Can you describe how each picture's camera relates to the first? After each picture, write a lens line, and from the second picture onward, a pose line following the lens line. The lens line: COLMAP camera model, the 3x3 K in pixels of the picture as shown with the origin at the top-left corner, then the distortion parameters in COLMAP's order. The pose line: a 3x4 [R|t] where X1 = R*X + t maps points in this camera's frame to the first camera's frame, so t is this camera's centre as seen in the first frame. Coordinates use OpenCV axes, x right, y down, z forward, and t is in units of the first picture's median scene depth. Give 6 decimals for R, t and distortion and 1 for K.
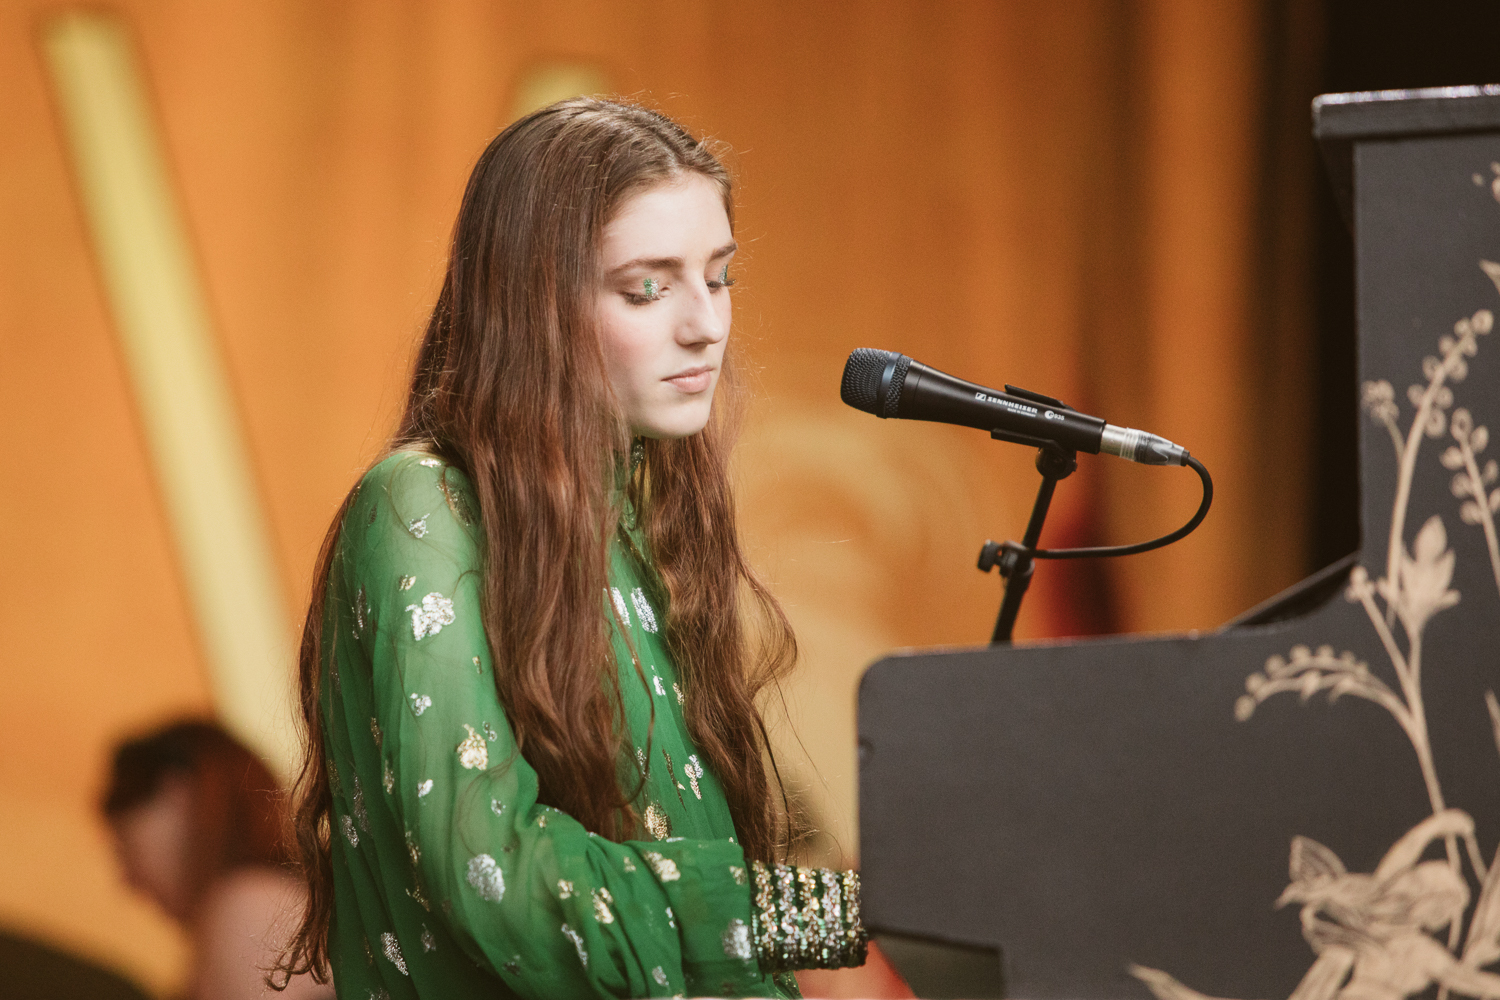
lens RADIAL K [[8710.4, 0, 741.5], [0, 8710.4, 502.2], [0, 0, 1]] dist [1.925080, 0.000000]
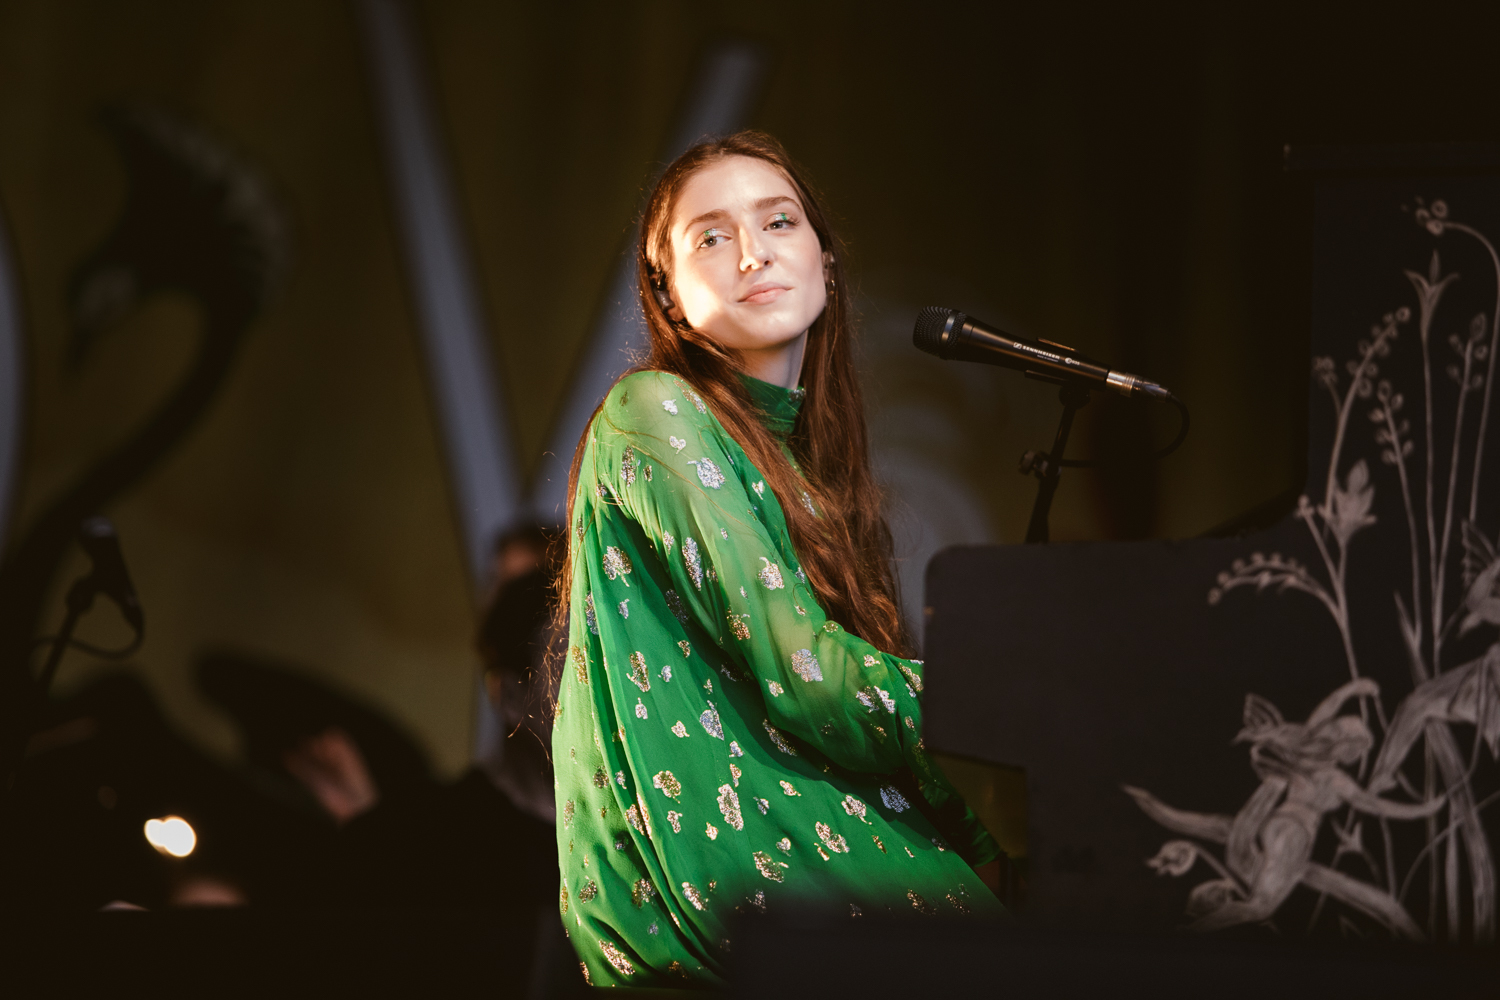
lens RADIAL K [[7897.9, 0, 739.0], [0, 7897.9, 503.0], [0, 0, 1]] dist [1.362268, 0.000000]
pose [[0.999235, 0.039096, -0.000683, -0.015002], [-0.039080, 0.999104, 0.016277, -0.007696], [0.001319, -0.016238, 0.999867, -0.212306]]
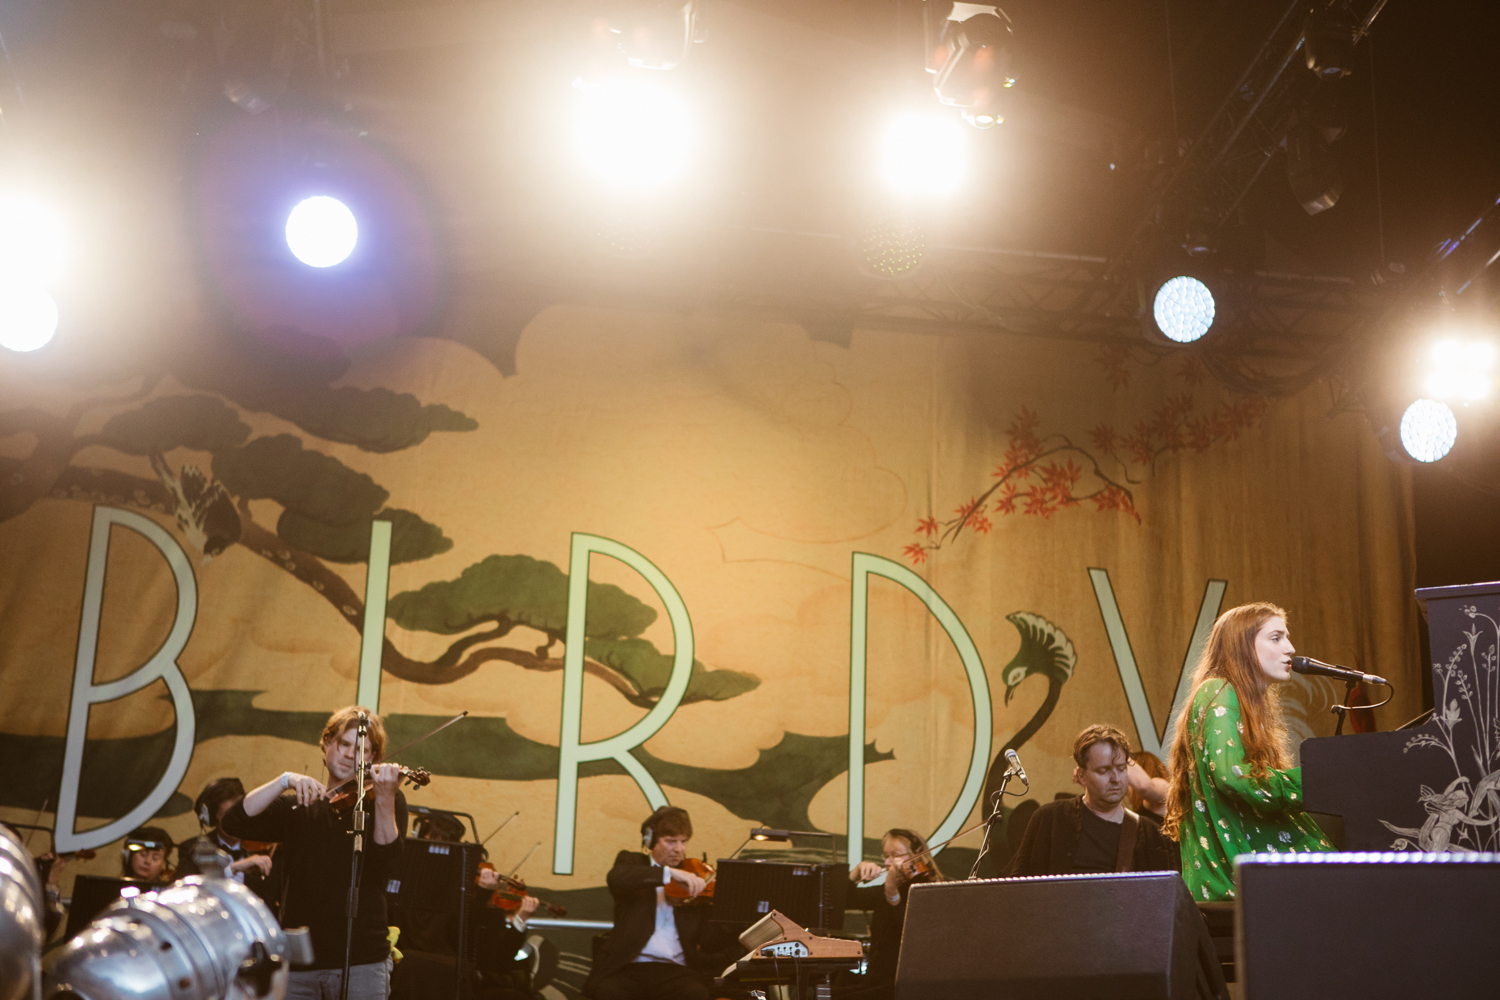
lens RADIAL K [[2489.4, 0, 746.0], [0, 2489.4, 493.2], [0, 0, 1]] dist [0.112511, 0.000000]
pose [[0.980152, -0.046069, -0.192819, -0.007514], [0.029556, 0.995712, -0.087660, -0.000397], [0.196031, 0.080221, 0.977311, -0.124579]]
